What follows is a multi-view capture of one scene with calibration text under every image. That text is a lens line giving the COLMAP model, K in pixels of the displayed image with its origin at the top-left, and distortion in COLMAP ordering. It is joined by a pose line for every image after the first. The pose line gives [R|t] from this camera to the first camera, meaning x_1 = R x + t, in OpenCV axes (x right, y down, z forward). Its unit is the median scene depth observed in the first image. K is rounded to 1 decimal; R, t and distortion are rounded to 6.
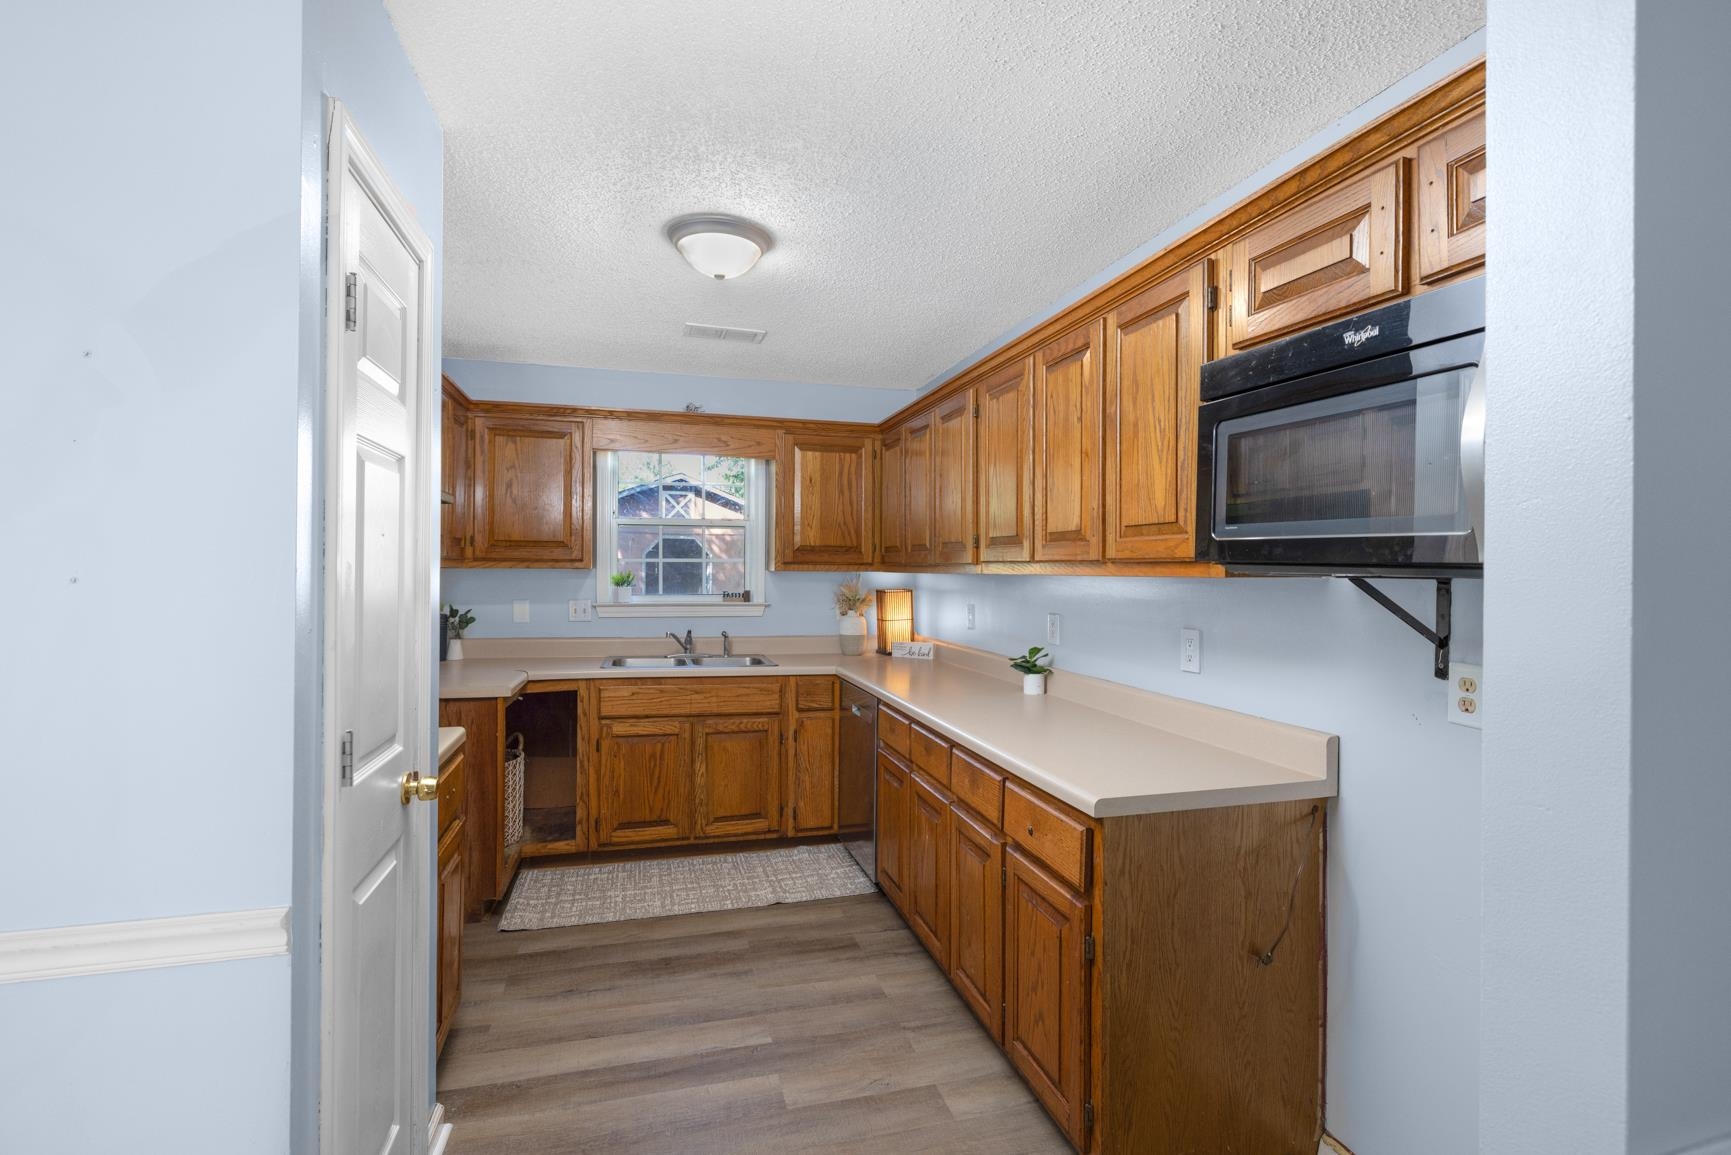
lens RADIAL K [[786.8, 0, 867.9], [0, 786.8, 573.8], [0, 0, 1]] dist [-0.002335, -0.000049]
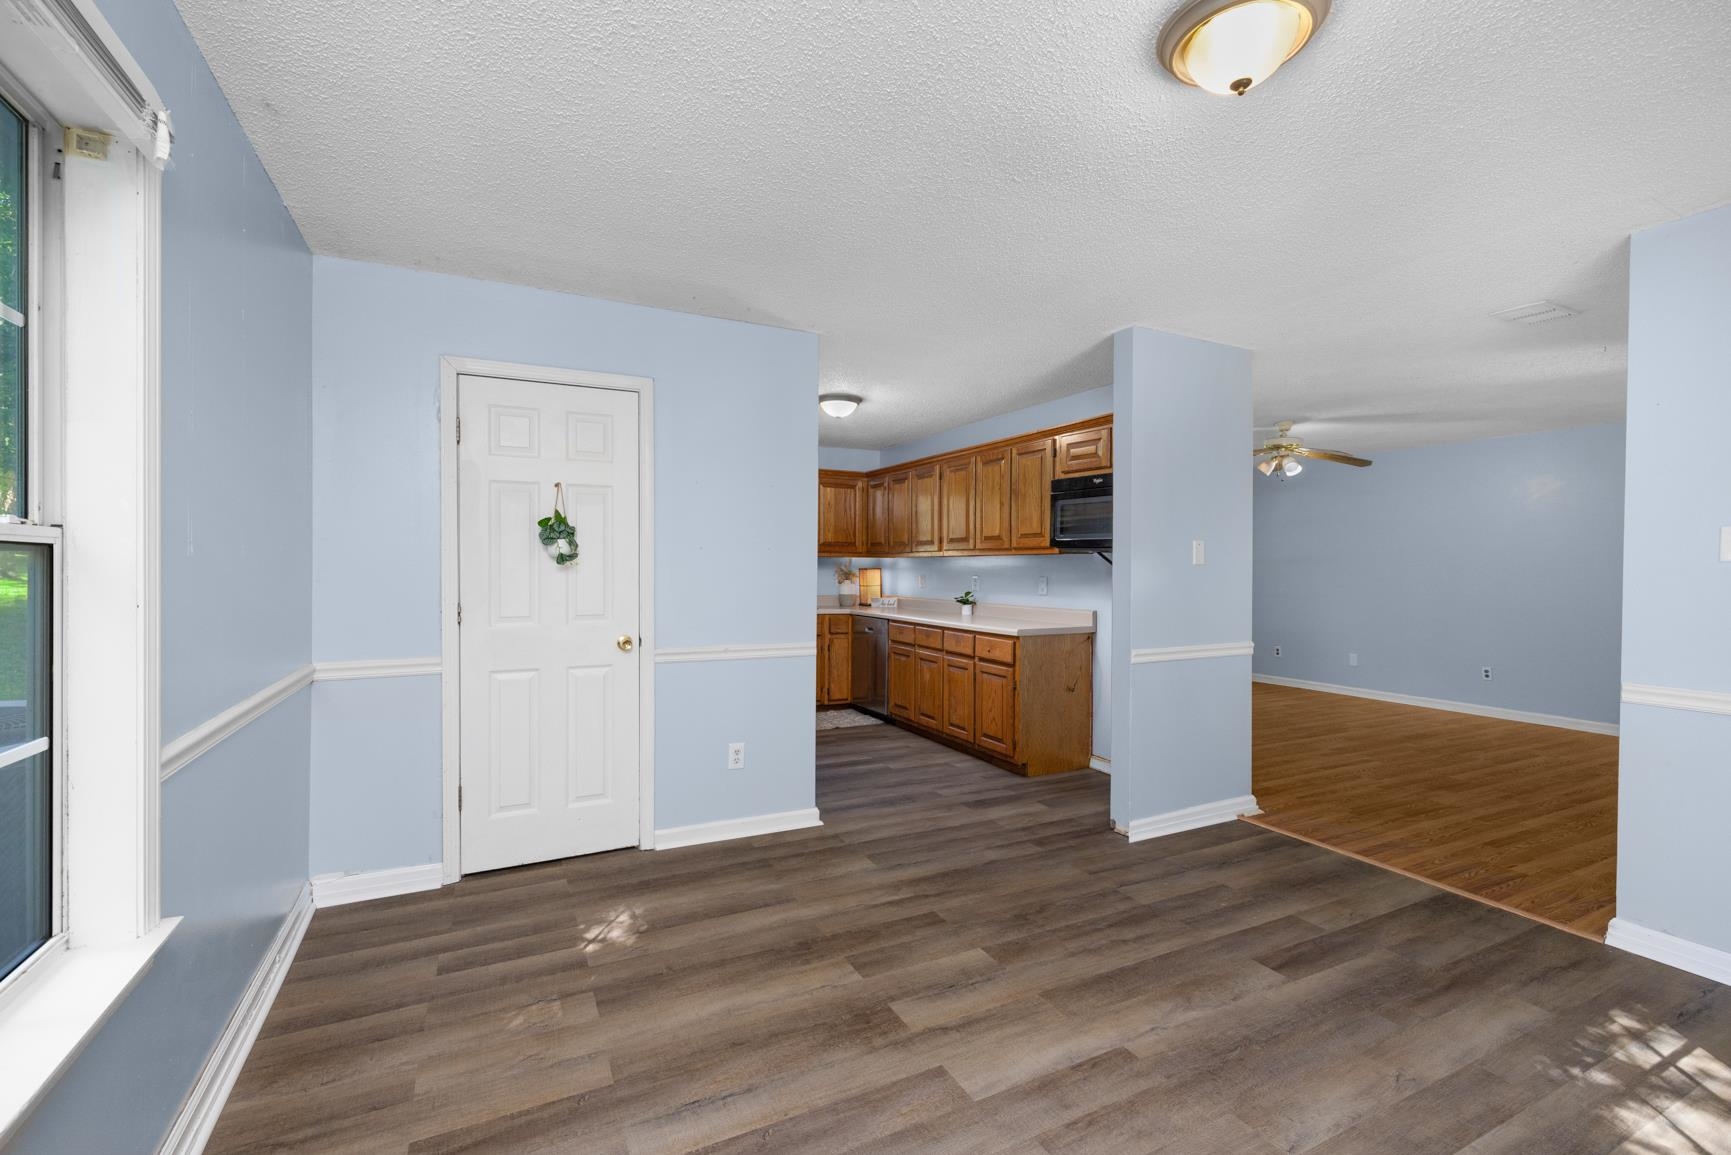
lens RADIAL K [[741.1, 0, 856.4], [0, 741.1, 573.4], [0, 0, 1]] dist [0.003862, 0.000461]
pose [[0.983504, -0.003360, 0.180856, -0.542310], [0.002414, 0.999982, 0.005448, 0.044092], [-0.180871, -0.004921, 0.983494, -1.086743]]
